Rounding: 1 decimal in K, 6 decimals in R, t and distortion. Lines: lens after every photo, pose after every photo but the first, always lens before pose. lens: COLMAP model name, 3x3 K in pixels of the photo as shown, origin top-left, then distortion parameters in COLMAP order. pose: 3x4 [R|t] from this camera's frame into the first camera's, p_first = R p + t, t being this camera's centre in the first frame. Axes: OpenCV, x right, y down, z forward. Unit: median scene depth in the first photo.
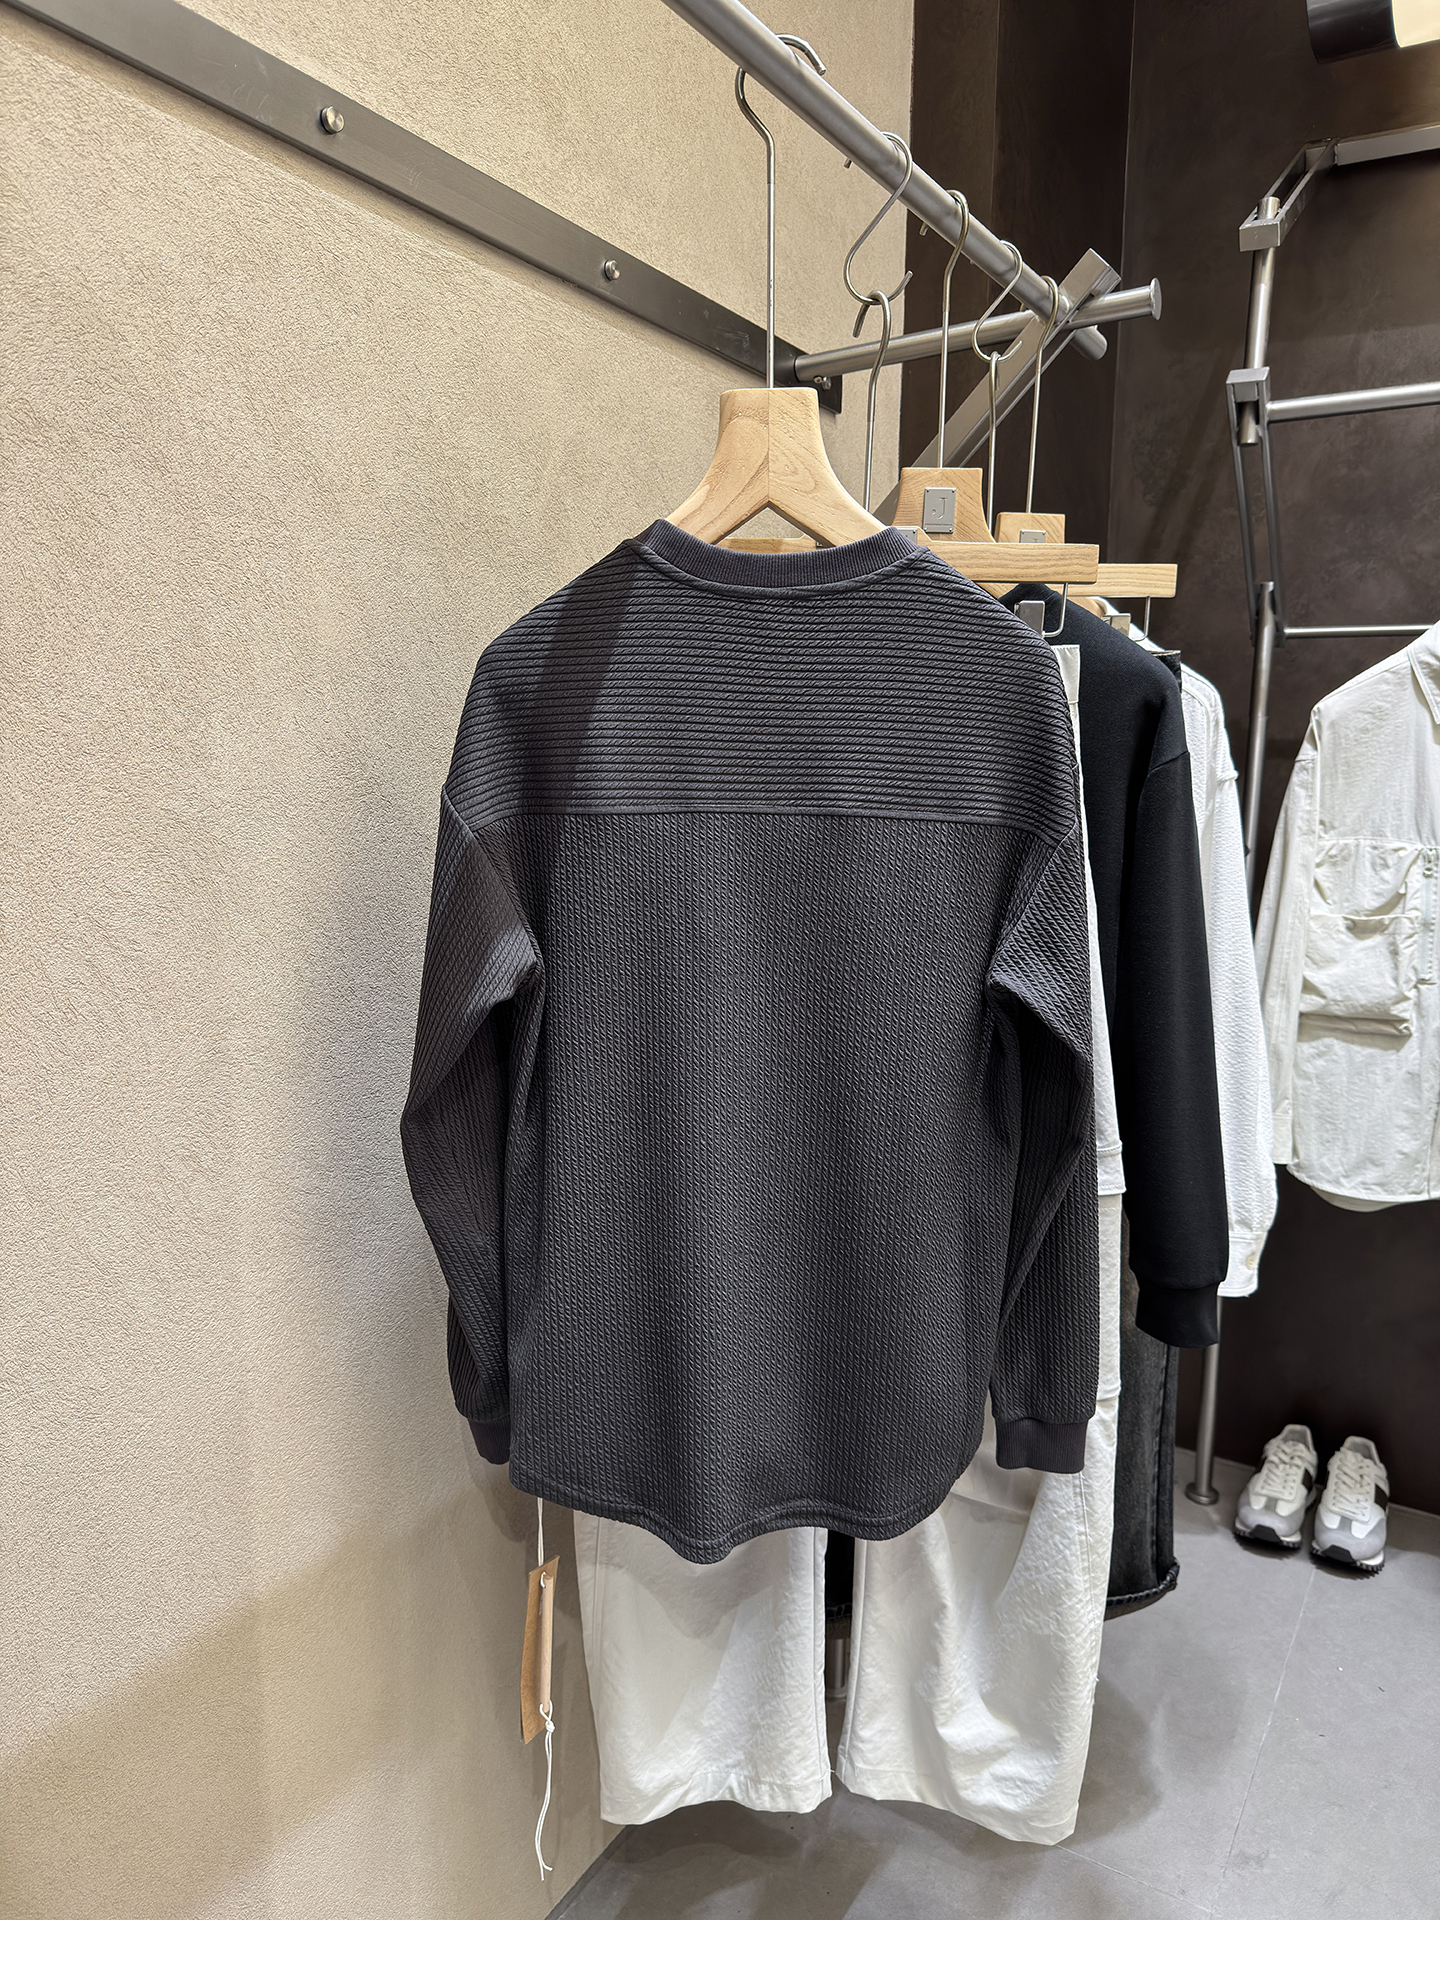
lens RADIAL K [[1389.6, 0, 713.2], [0, 1389.6, 990.5], [0, 0, 1]] dist [-0.020965, 0.004936]
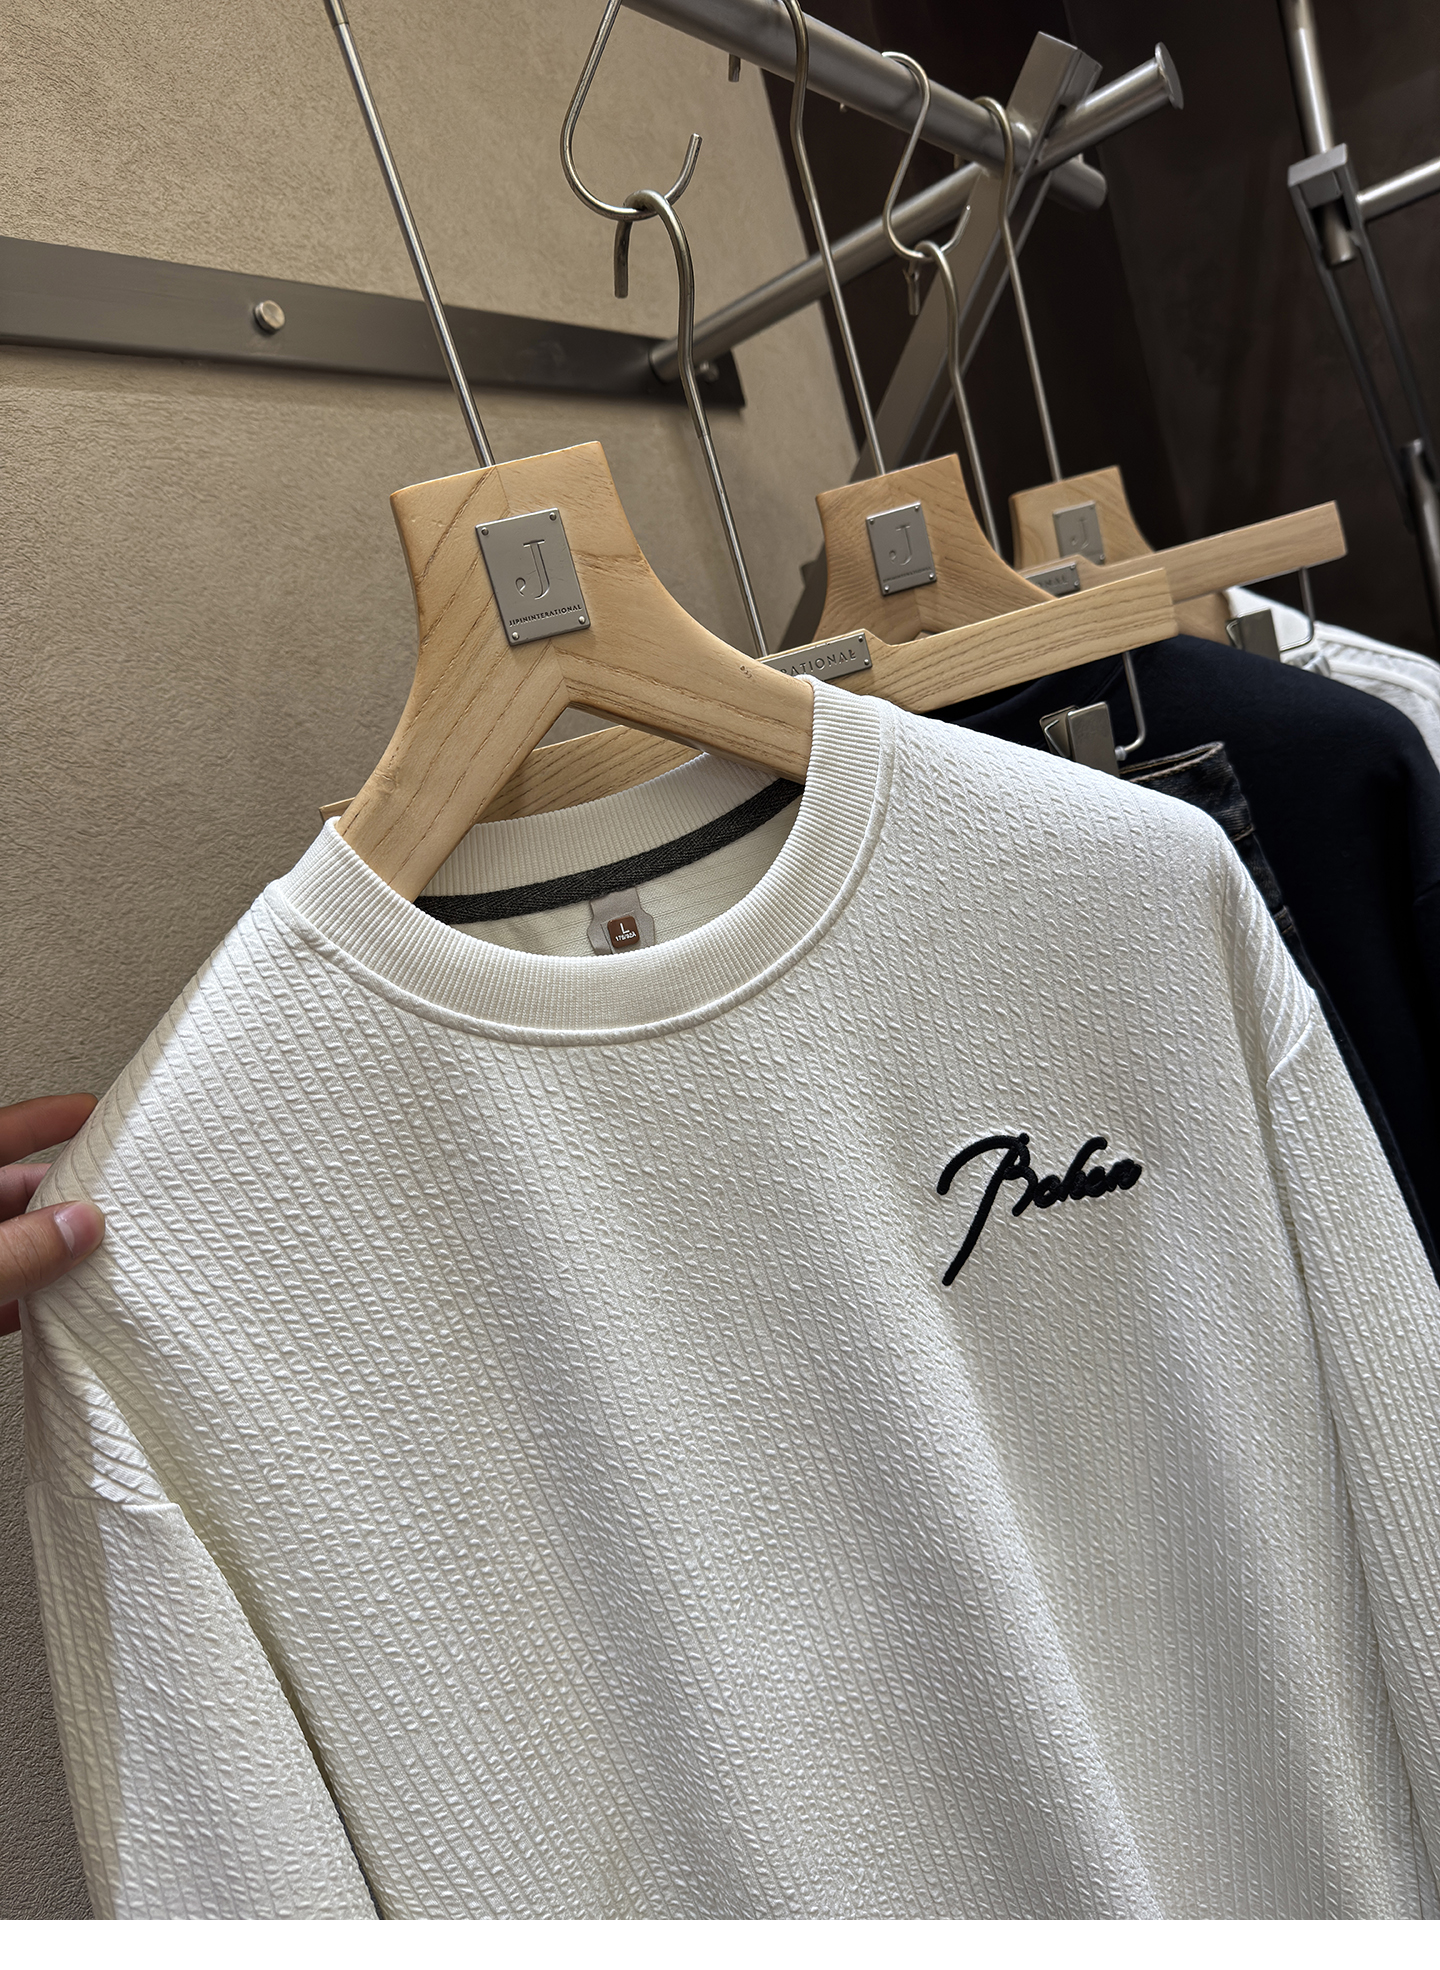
lens RADIAL K [[1373.3, 0, 742.6], [0, 1373.3, 965.0], [0, 0, 1]] dist [-0.008864, -0.007606]
pose [[0.958875, -0.268761, -0.091243, 0.092508], [0.268408, 0.963166, -0.016349, -0.167686], [0.092276, -0.008814, 0.995694, 0.384850]]
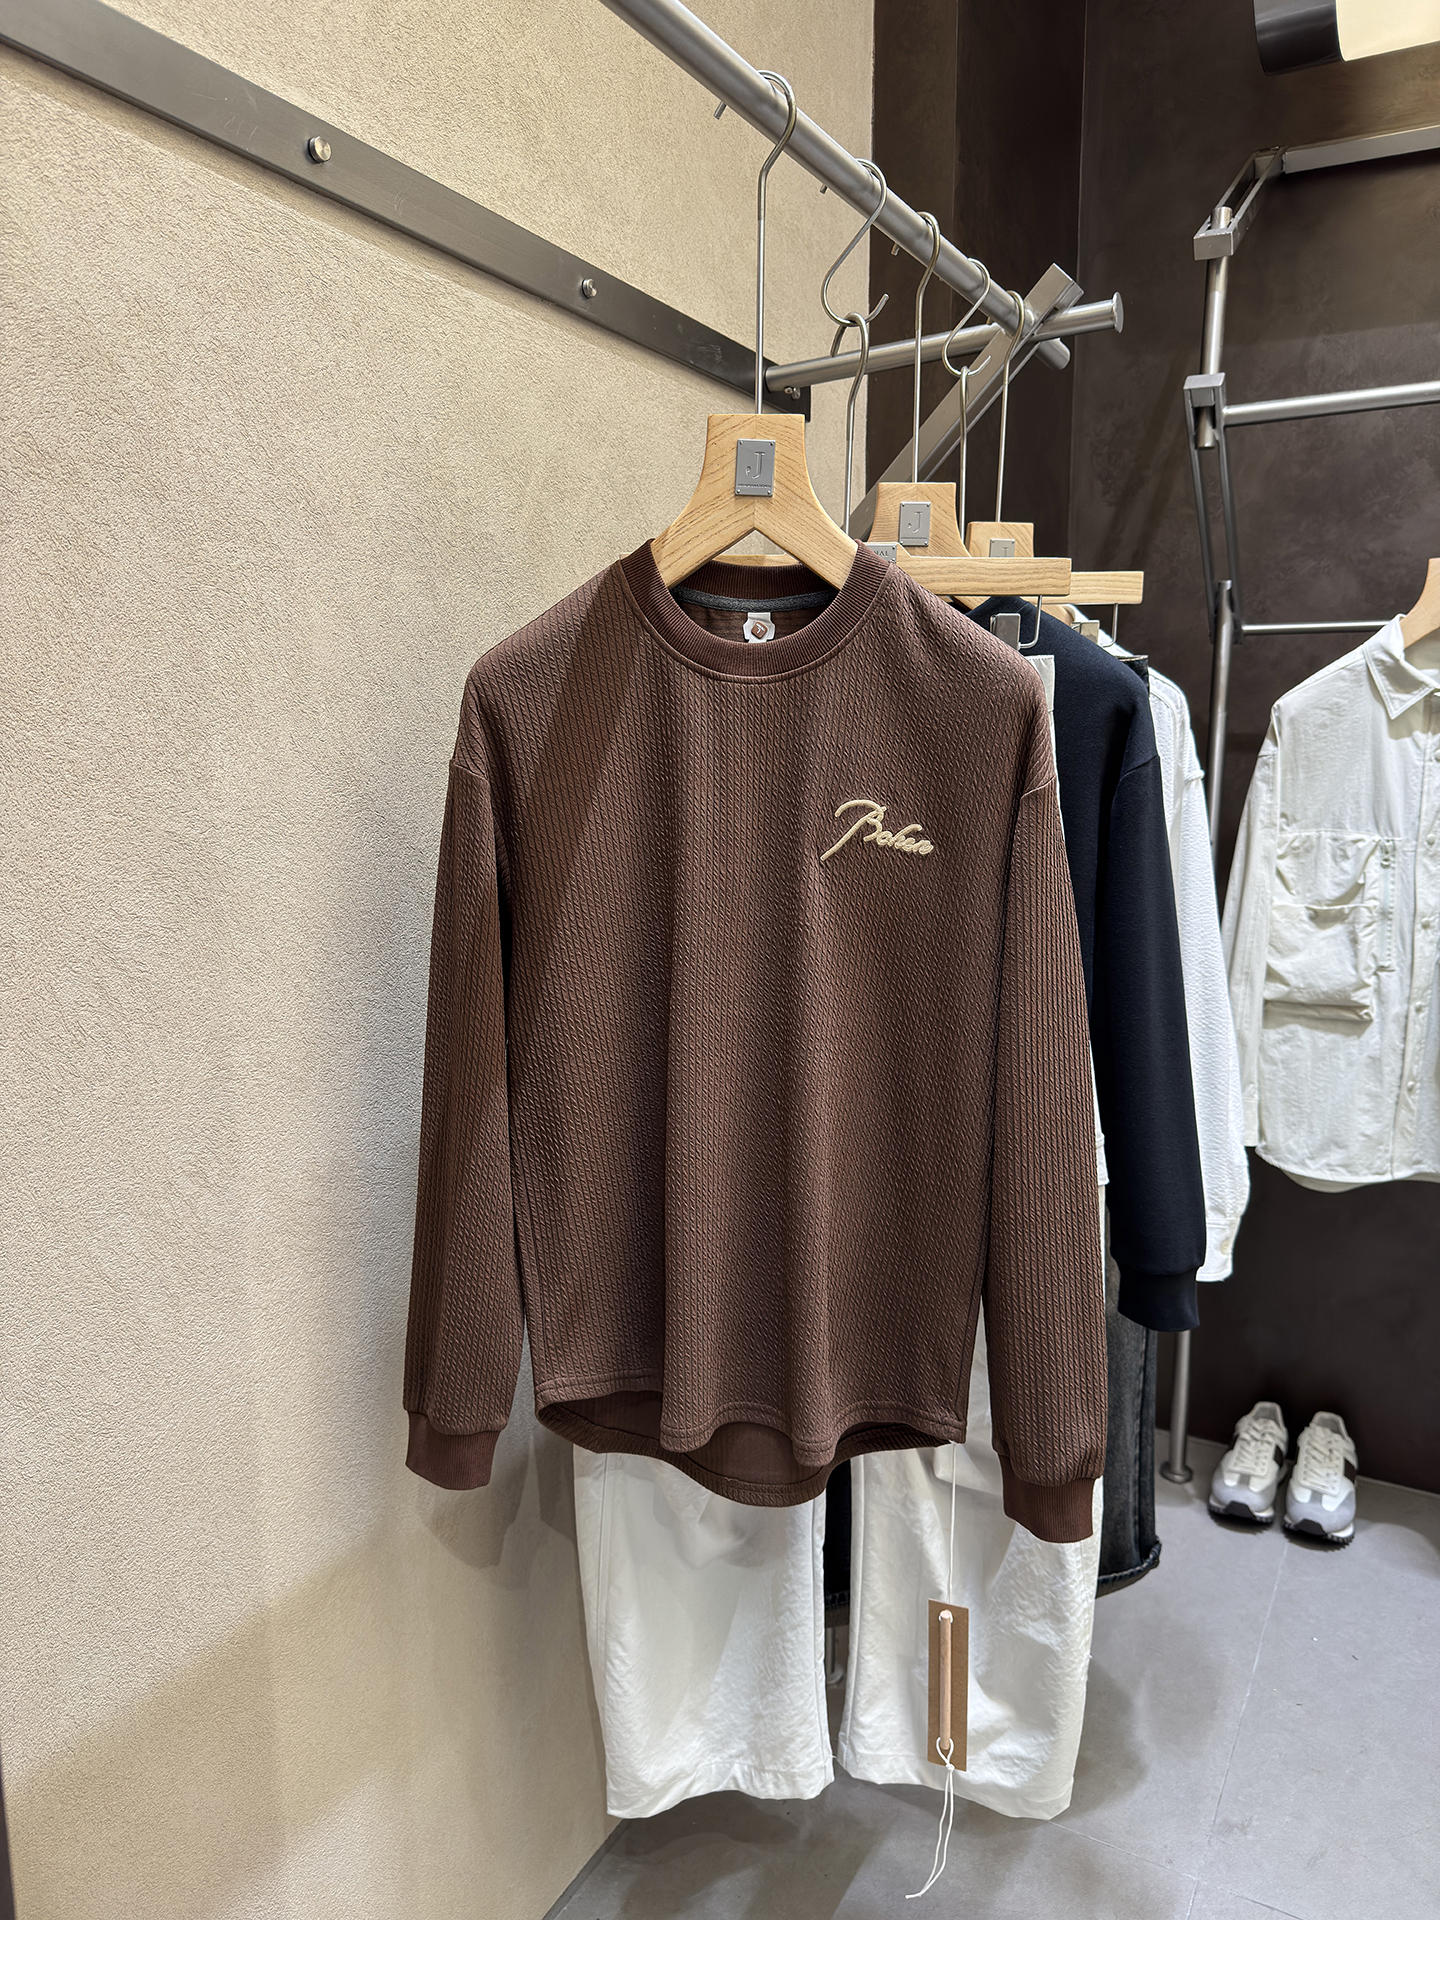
lens RADIAL K [[1389.6, 0, 715.2], [0, 1389.6, 979.3], [0, 0, 1]] dist [-0.020965, 0.004936]
pose [[0.999367, -0.018010, 0.030668, -0.019006], [0.018004, 0.999838, 0.000489, -0.010608], [-0.030672, 0.000064, 0.999530, -0.017785]]
